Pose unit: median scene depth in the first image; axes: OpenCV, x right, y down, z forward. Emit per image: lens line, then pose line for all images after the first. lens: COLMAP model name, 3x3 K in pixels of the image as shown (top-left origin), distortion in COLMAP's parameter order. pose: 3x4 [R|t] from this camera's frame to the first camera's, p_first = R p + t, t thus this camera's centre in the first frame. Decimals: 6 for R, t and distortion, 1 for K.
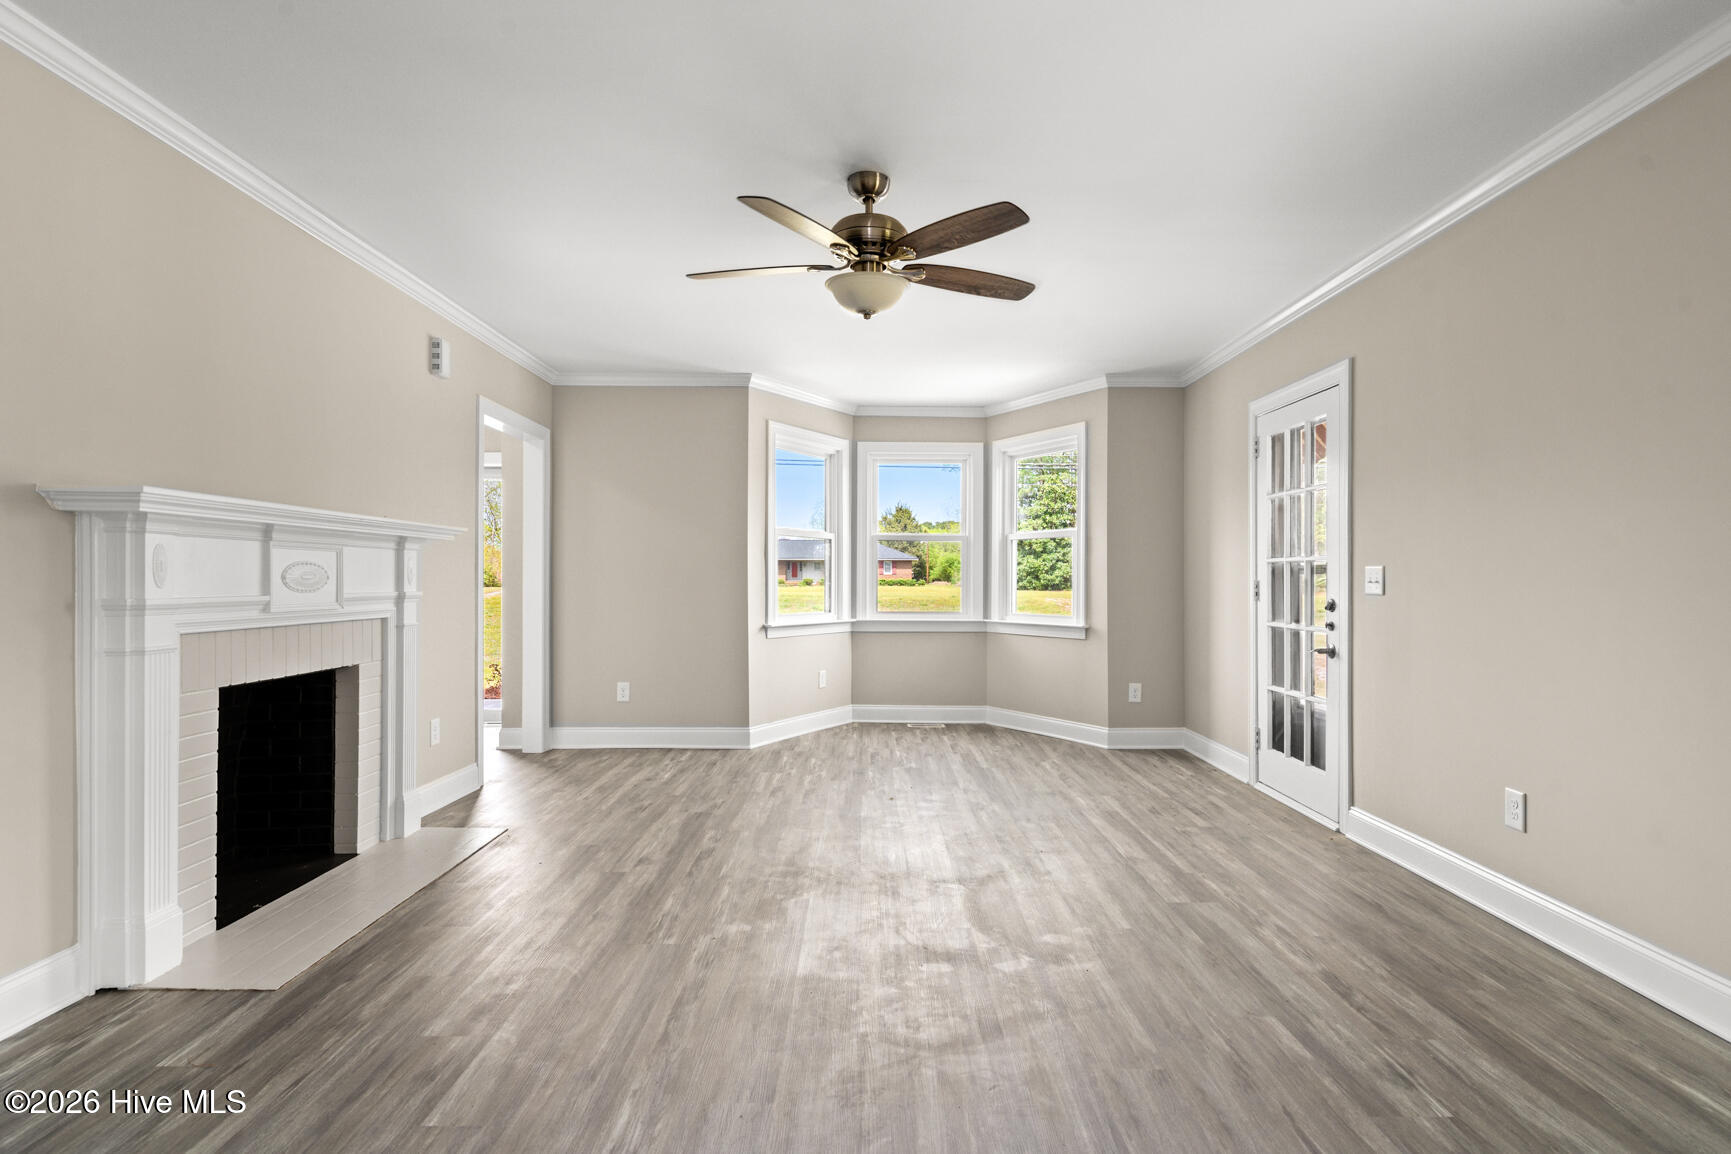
lens RADIAL K [[867.6, 0, 867.7], [0, 867.6, 582.7], [0, 0, 1]] dist [-0.006434, 0.003942]
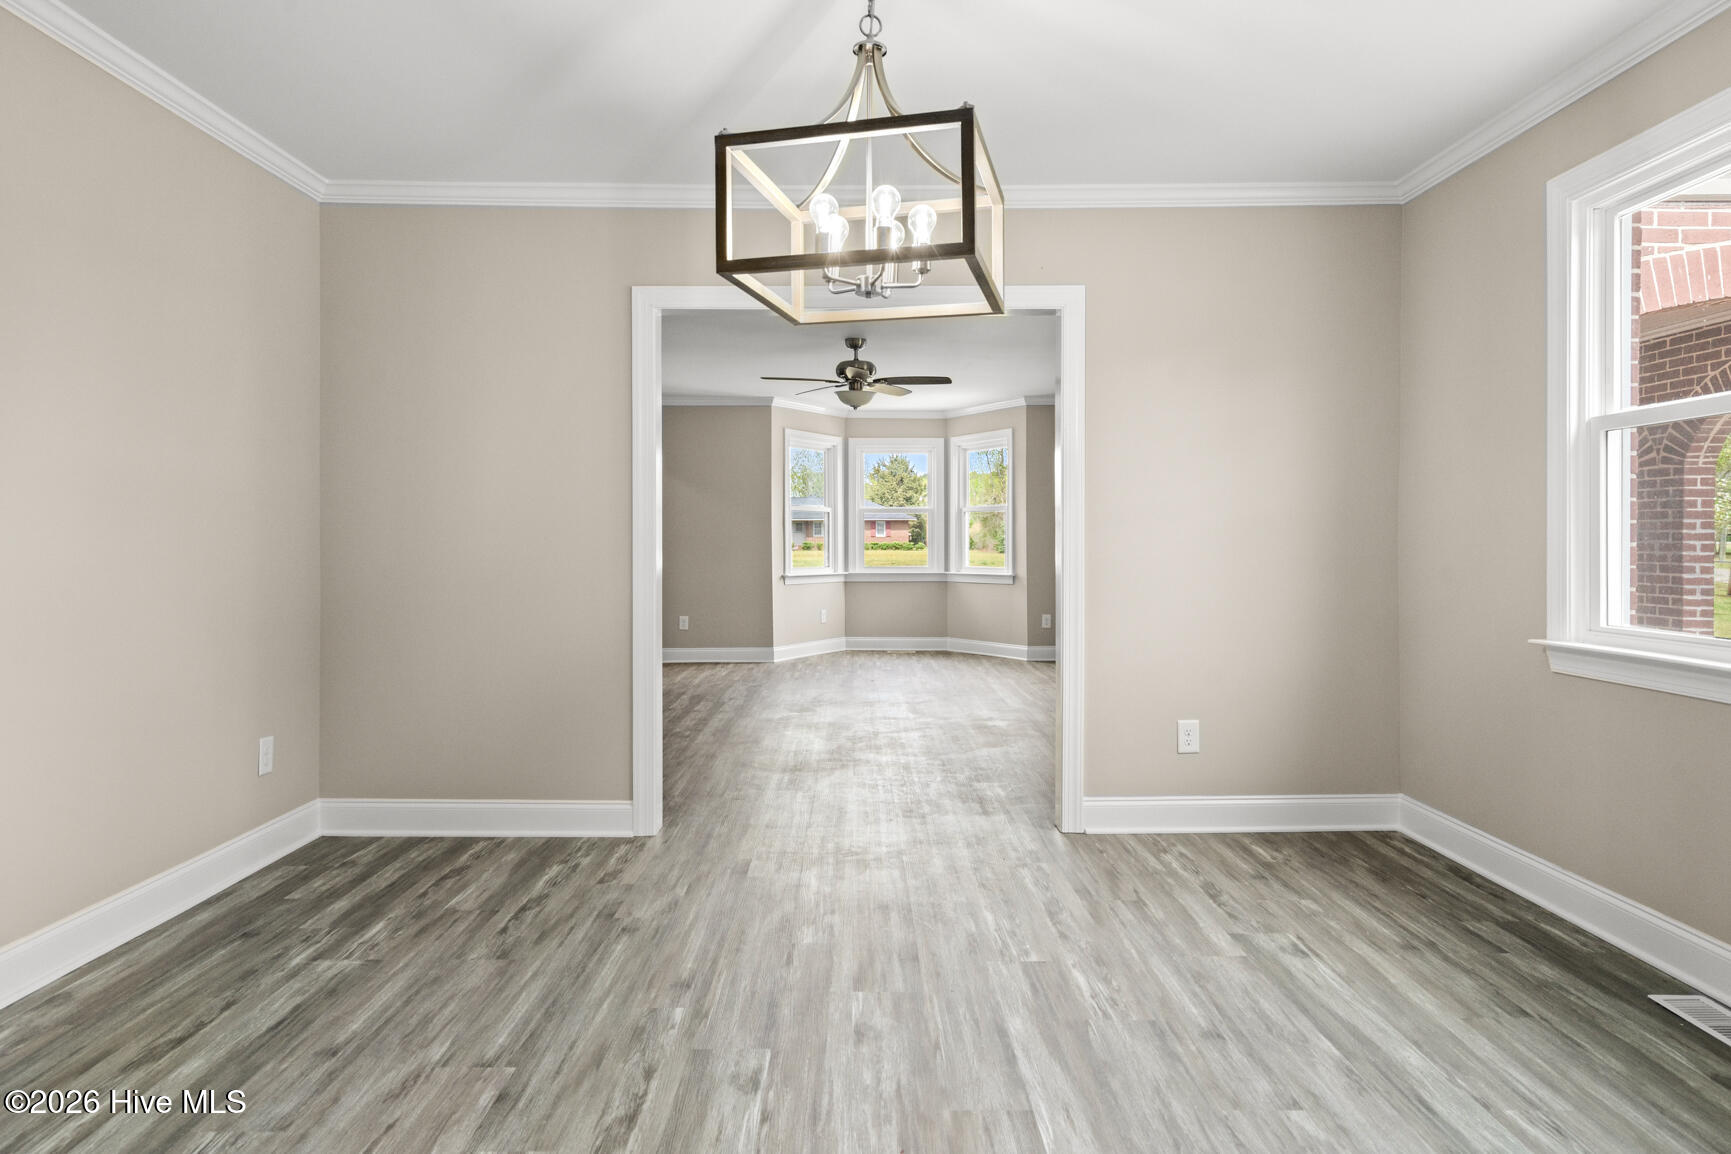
lens RADIAL K [[1055.1, 0, 867.7], [0, 1055.1, 559.1], [0, 0, 1]] dist [-0.006525, -0.000684]
pose [[0.999939, -0.005357, 0.009622, 0.001644], [0.005242, 0.999916, 0.011874, 0.005338], [-0.009685, -0.011823, 0.999883, -1.088595]]
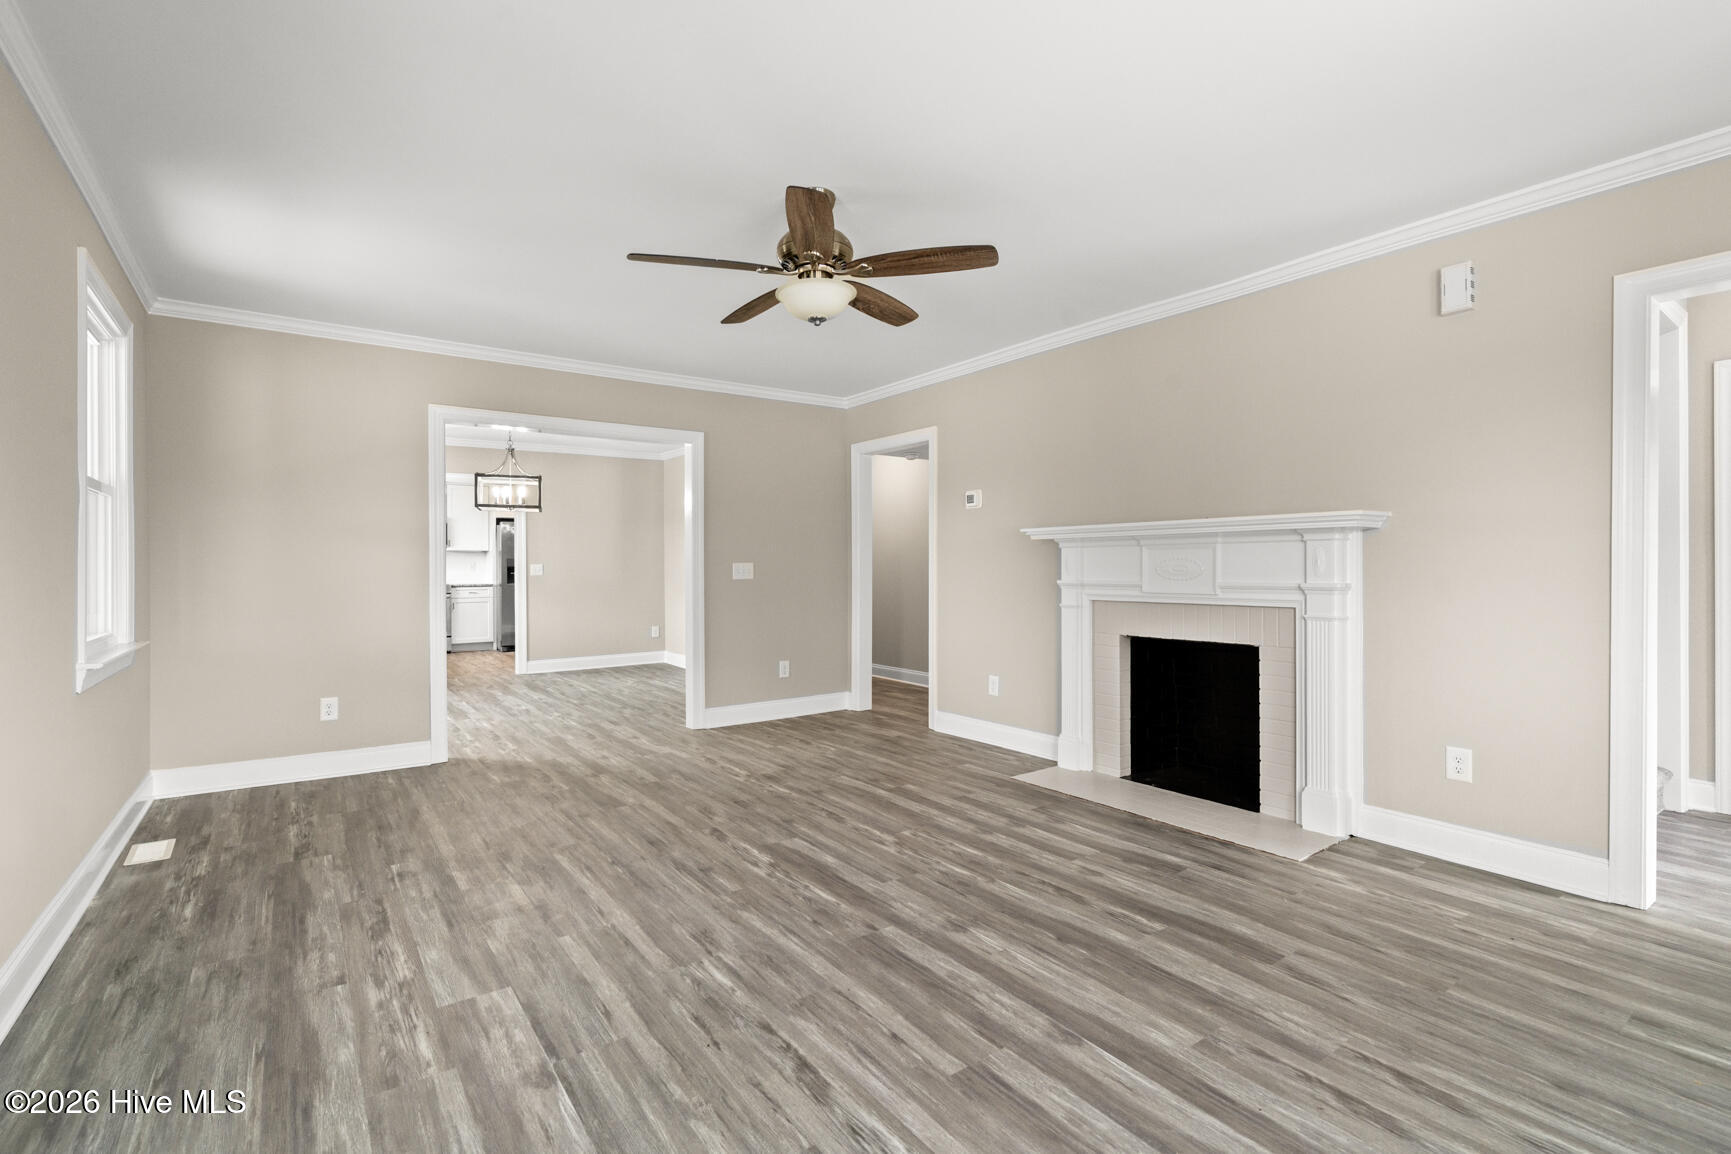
lens RADIAL K [[785.3, 0, 864.2], [0, 785.3, 567.6], [0, 0, 1]] dist [-0.012972, 0.003975]
pose [[-0.811609, -0.000249, -0.584201, 0.397608], [-0.000758, 1.000000, 0.000626, -0.008054], [0.584201, 0.000951, -0.811609, 1.404661]]
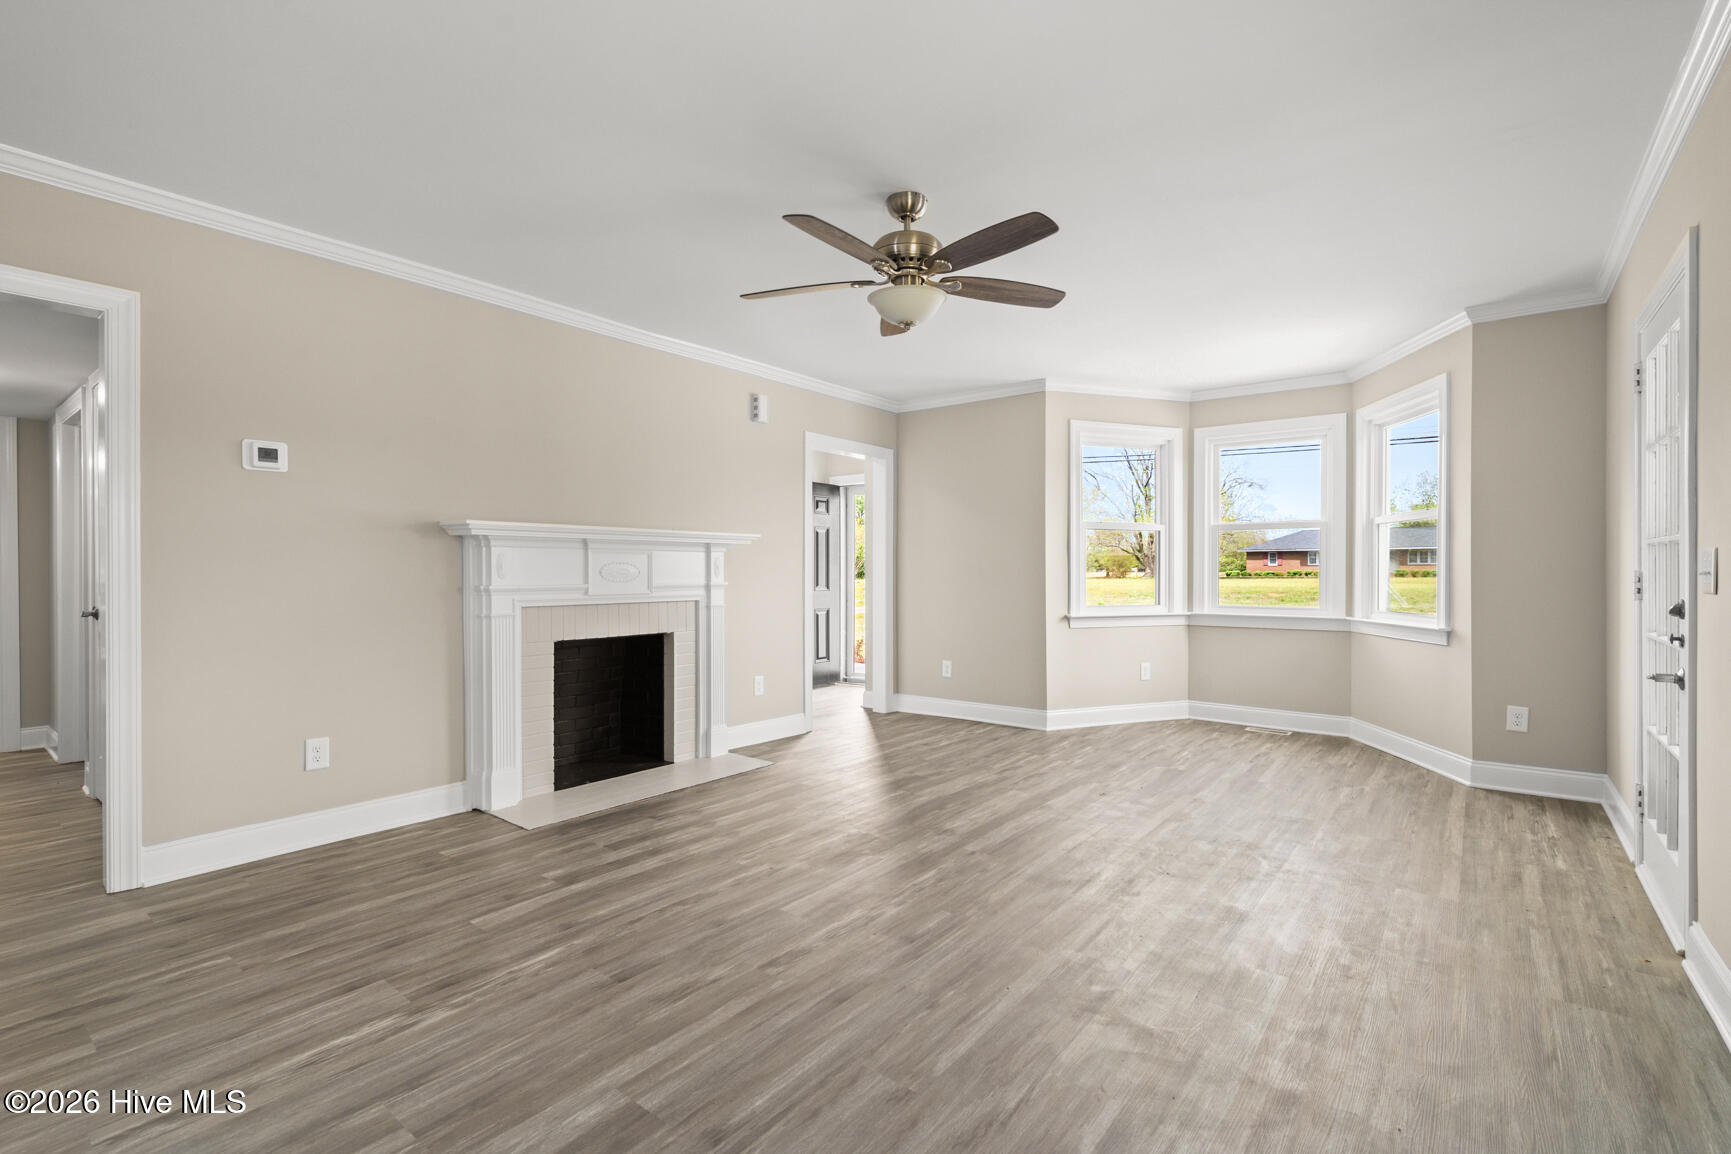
lens RADIAL K [[785.3, 0, 859.0], [0, 785.3, 578.5], [0, 0, 1]] dist [-0.012972, 0.003975]
pose [[0.780644, 0.001779, -0.624973, 0.433693], [0.001574, 0.999987, 0.004812, -0.001049], [0.624974, -0.004740, 0.780631, 0.157690]]
